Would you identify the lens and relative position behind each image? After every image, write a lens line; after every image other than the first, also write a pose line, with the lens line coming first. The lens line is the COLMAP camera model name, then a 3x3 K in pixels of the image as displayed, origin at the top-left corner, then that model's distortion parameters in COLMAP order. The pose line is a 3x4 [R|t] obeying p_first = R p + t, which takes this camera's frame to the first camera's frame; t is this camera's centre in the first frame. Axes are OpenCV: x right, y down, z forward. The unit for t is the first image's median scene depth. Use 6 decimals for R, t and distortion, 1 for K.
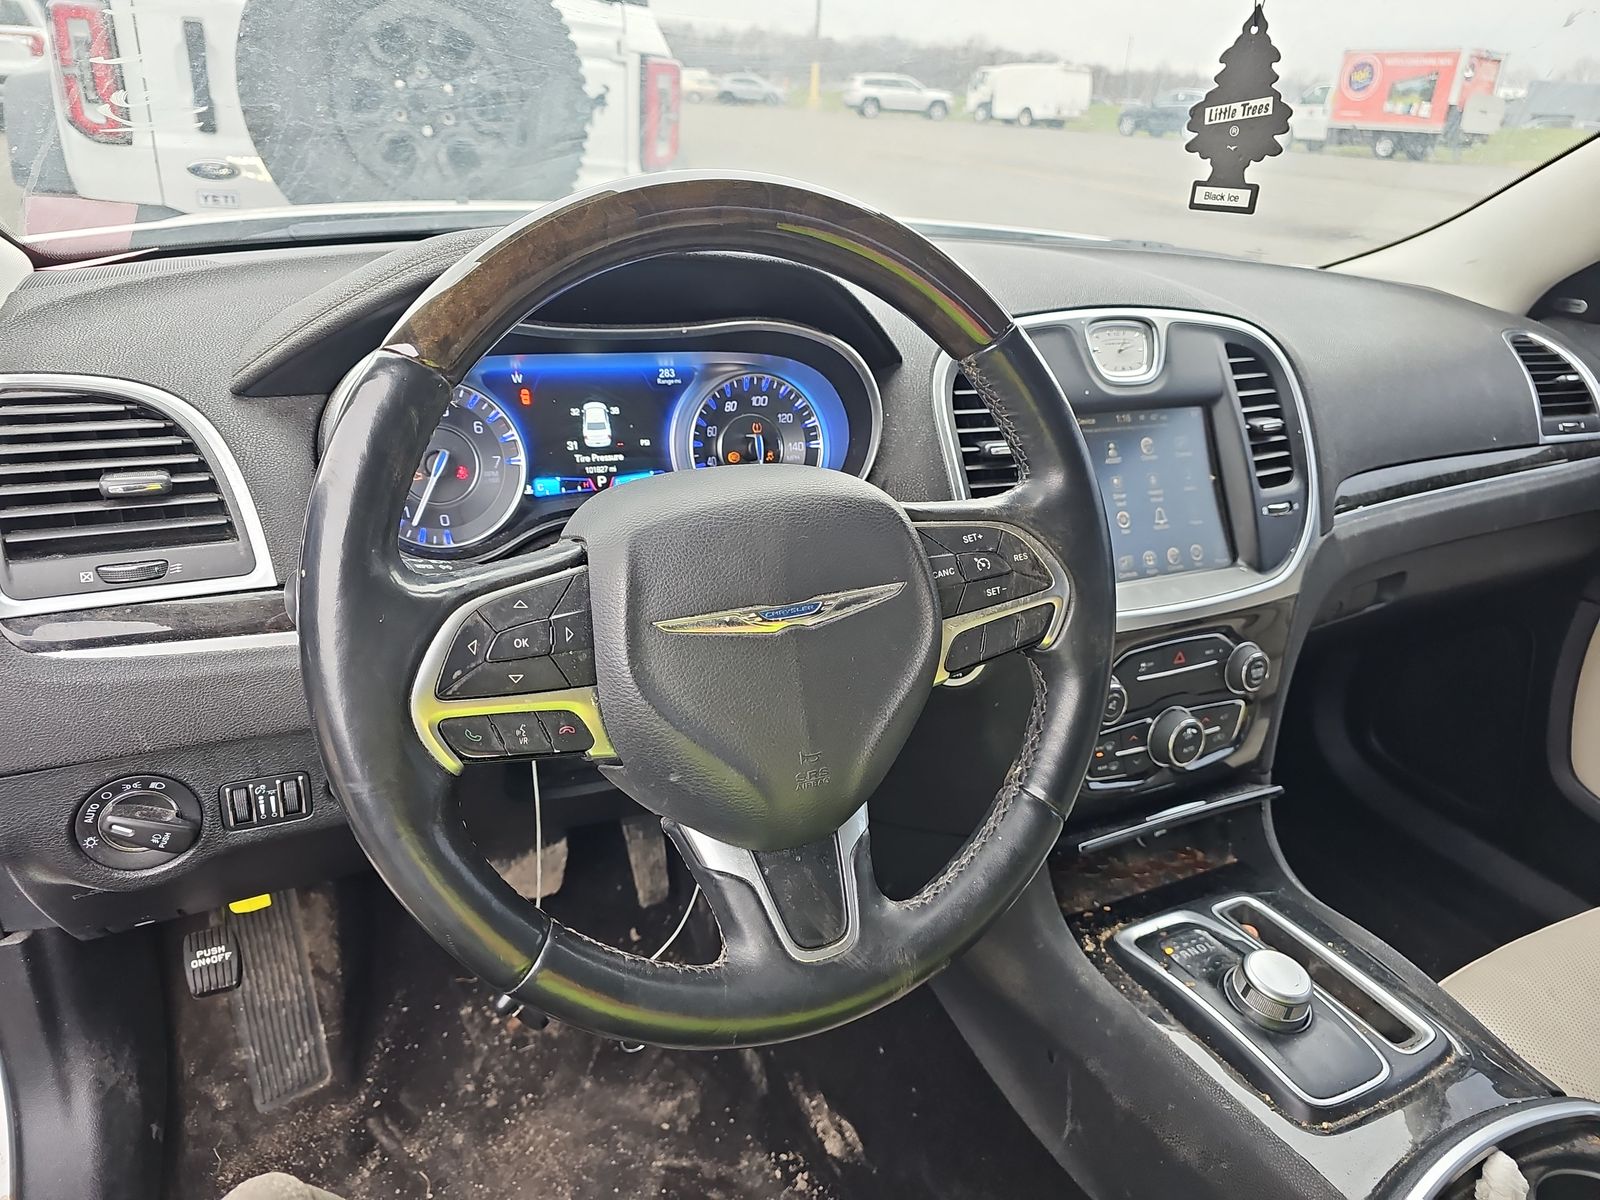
lens RADIAL K [[1046.5, 0, 795.3], [0, 1046.5, 601.4], [0, 0, 1]] dist [0.020007, -0.025481]
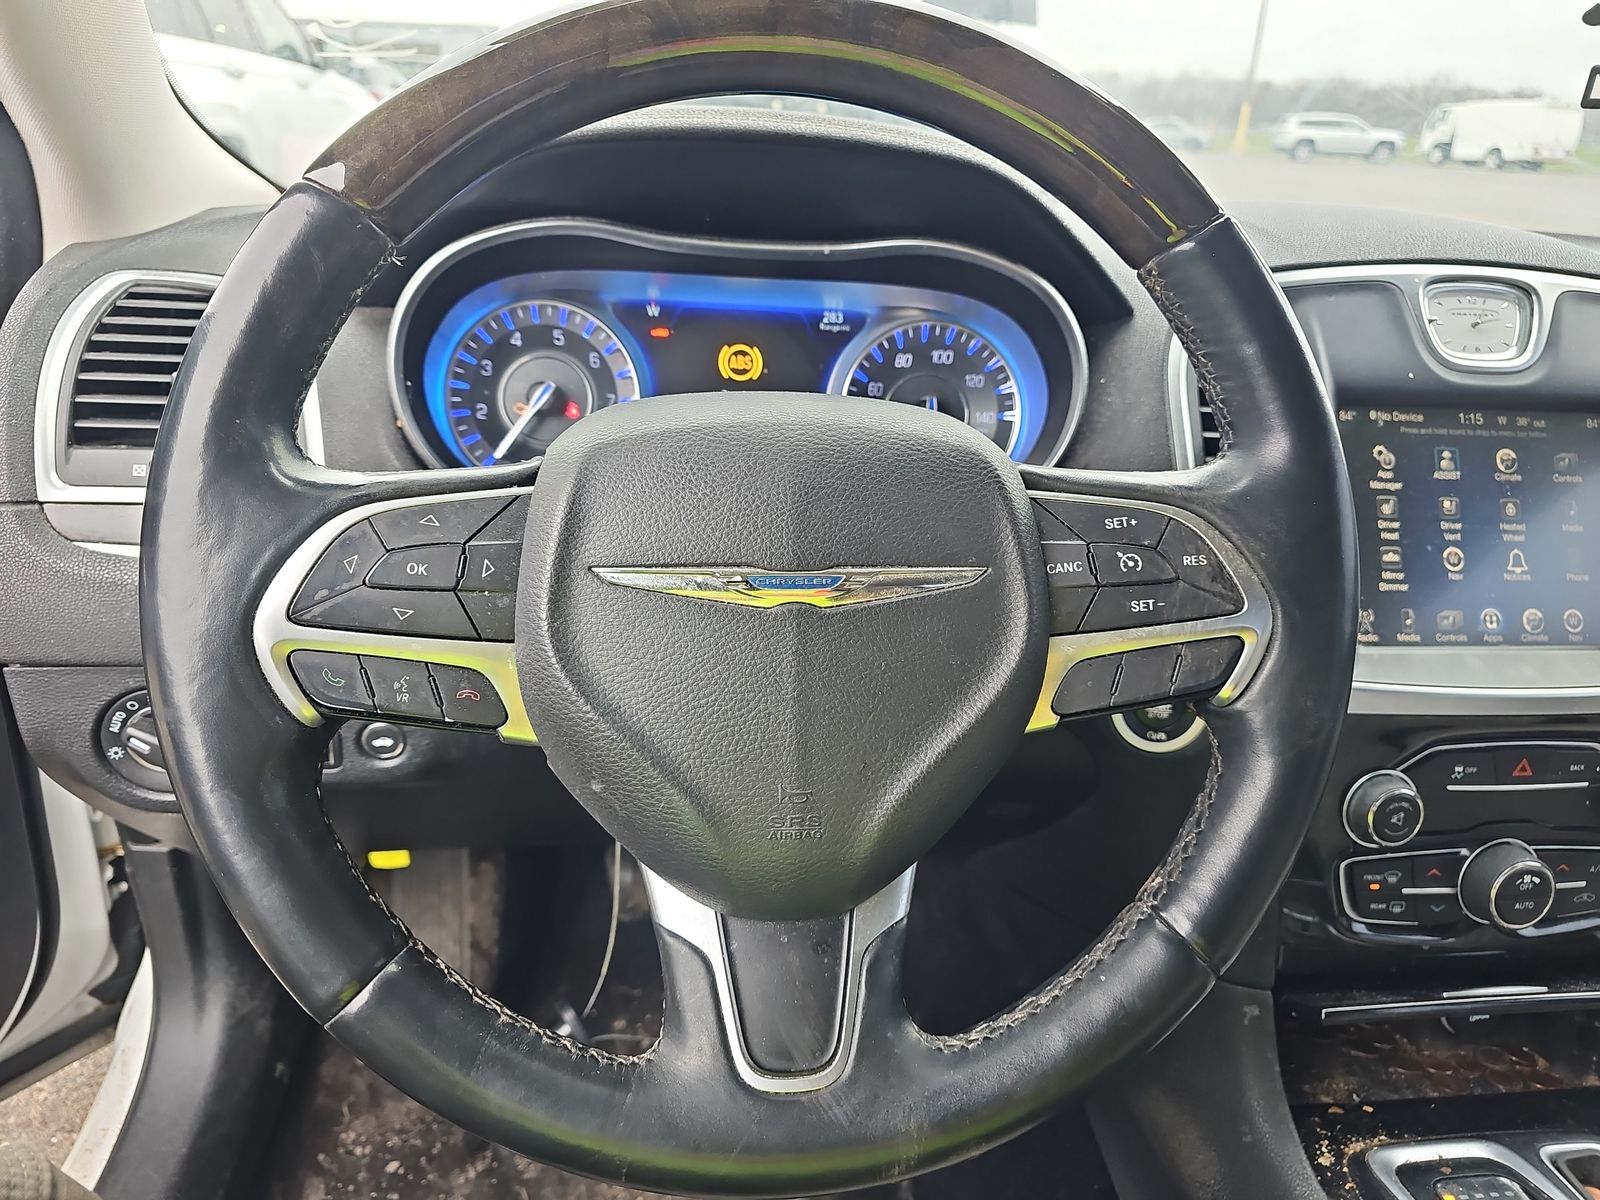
lens RADIAL K [[1046.5, 0, 820.2], [0, 1046.5, 580.8], [0, 0, 1]] dist [0.020007, -0.025481]
pose [[0.941256, 0.115228, -0.317426, 0.151170], [-0.133549, 0.990370, -0.036497, 0.020464], [0.310164, 0.076745, 0.947580, 0.219717]]
